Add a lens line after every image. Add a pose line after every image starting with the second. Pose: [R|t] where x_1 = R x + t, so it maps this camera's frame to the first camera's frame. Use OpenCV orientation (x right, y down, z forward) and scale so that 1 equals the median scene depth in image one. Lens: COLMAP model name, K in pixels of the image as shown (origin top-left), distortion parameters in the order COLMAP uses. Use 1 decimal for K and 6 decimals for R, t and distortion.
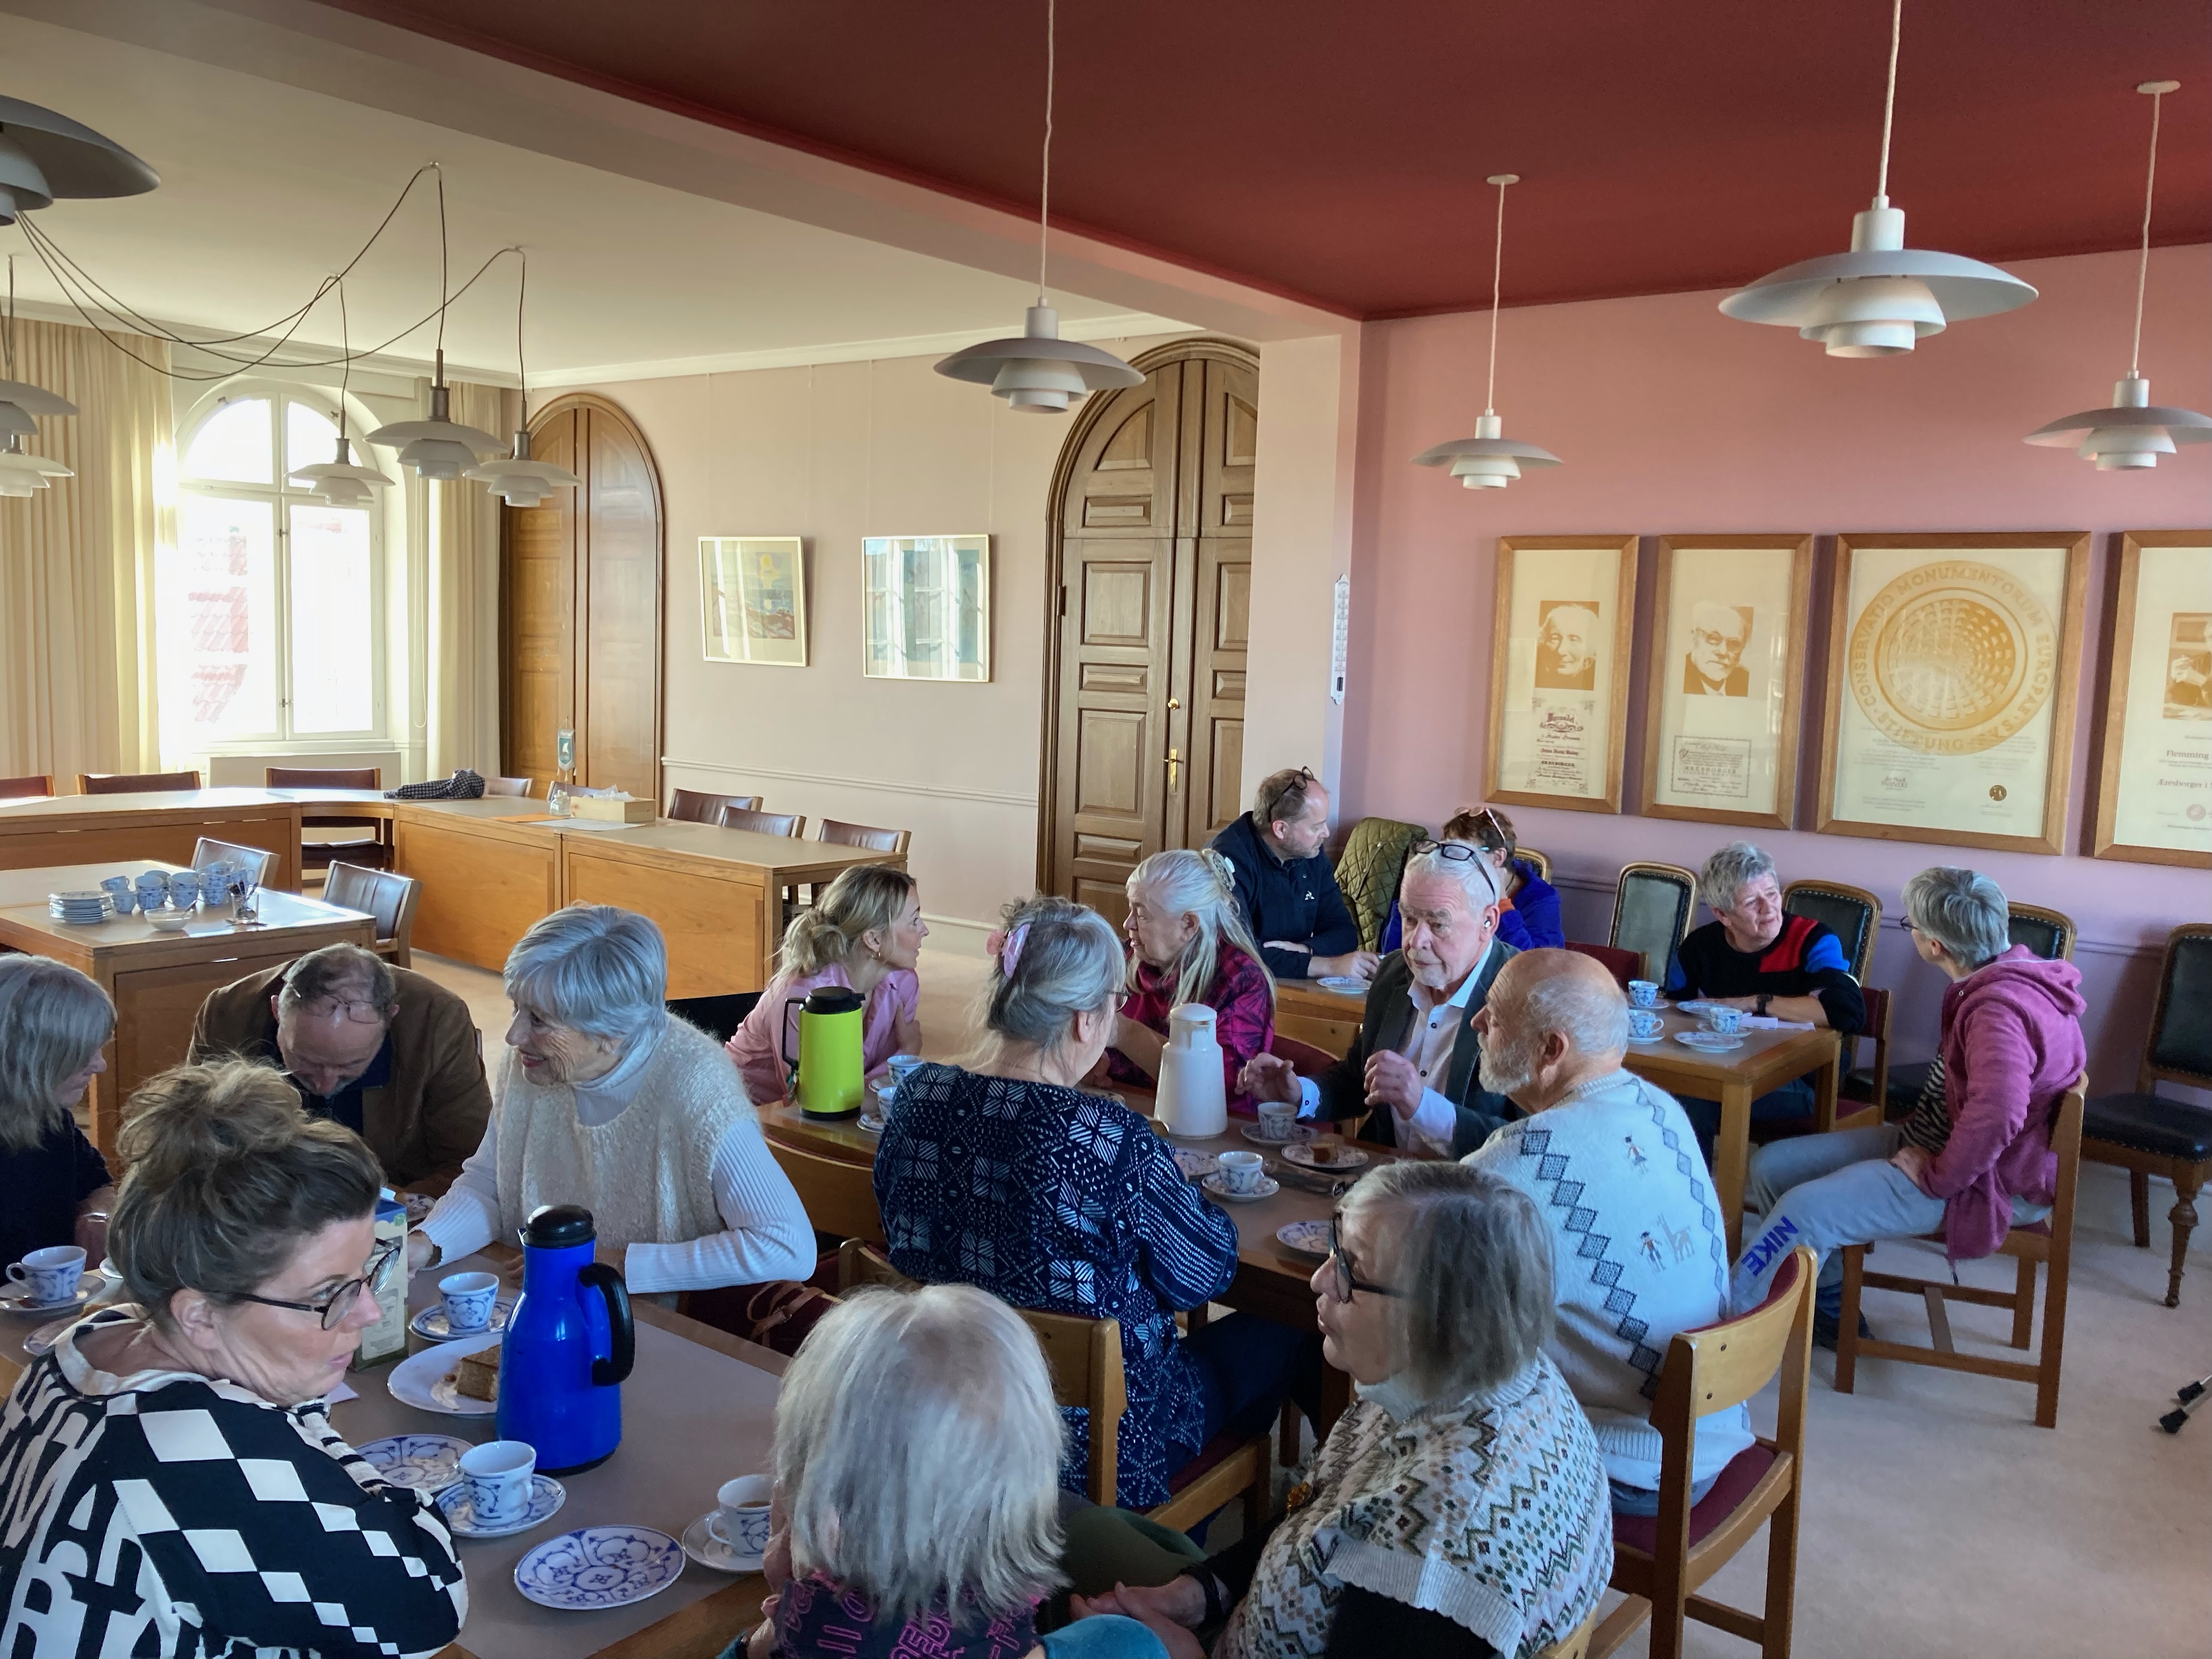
lens RADIAL K [[1867.6, 0, 1106.0], [0, 1867.6, 829.5], [0, 0, 1]] dist [0.057034, -0.070533]
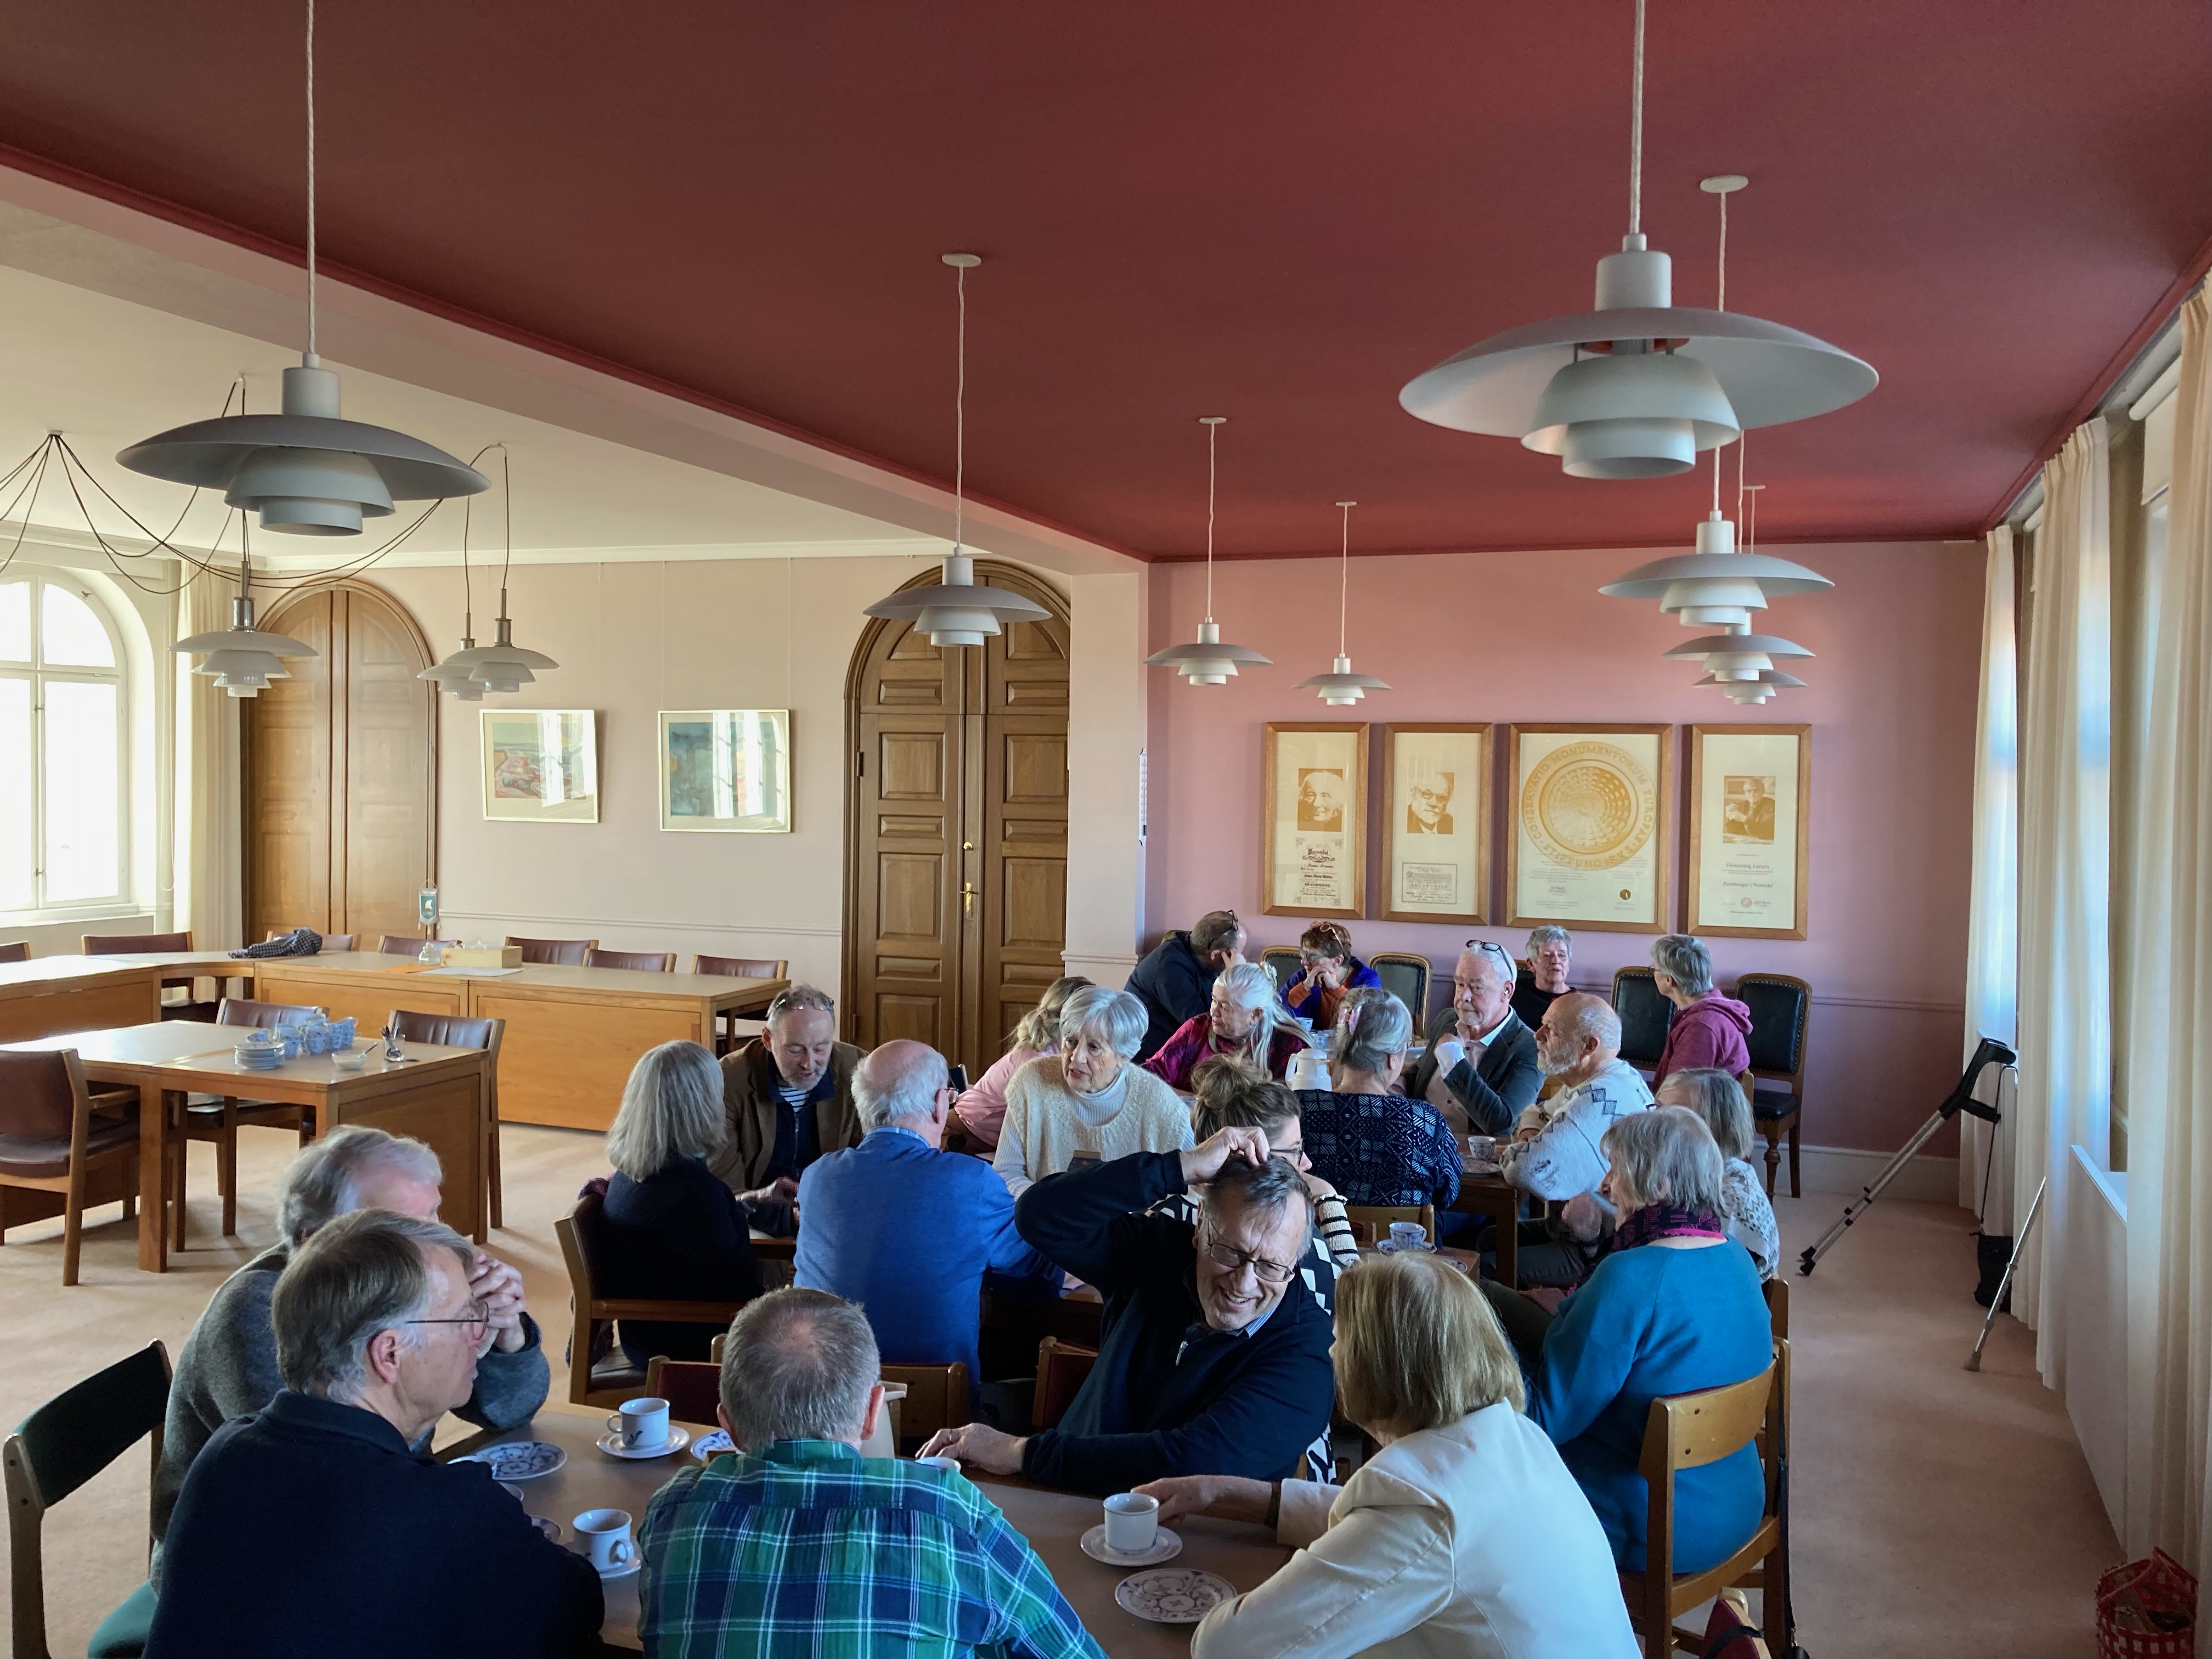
lens RADIAL K [[1800.8, 0, 1106.0], [0, 1800.8, 829.5], [0, 0, 1]] dist [0.069415, -0.002591]
pose [[0.949038, -0.032466, 0.313484, -0.325651], [0.051278, 0.997332, -0.051950, -0.015148], [-0.310961, 0.065377, 0.948171, -0.217049]]
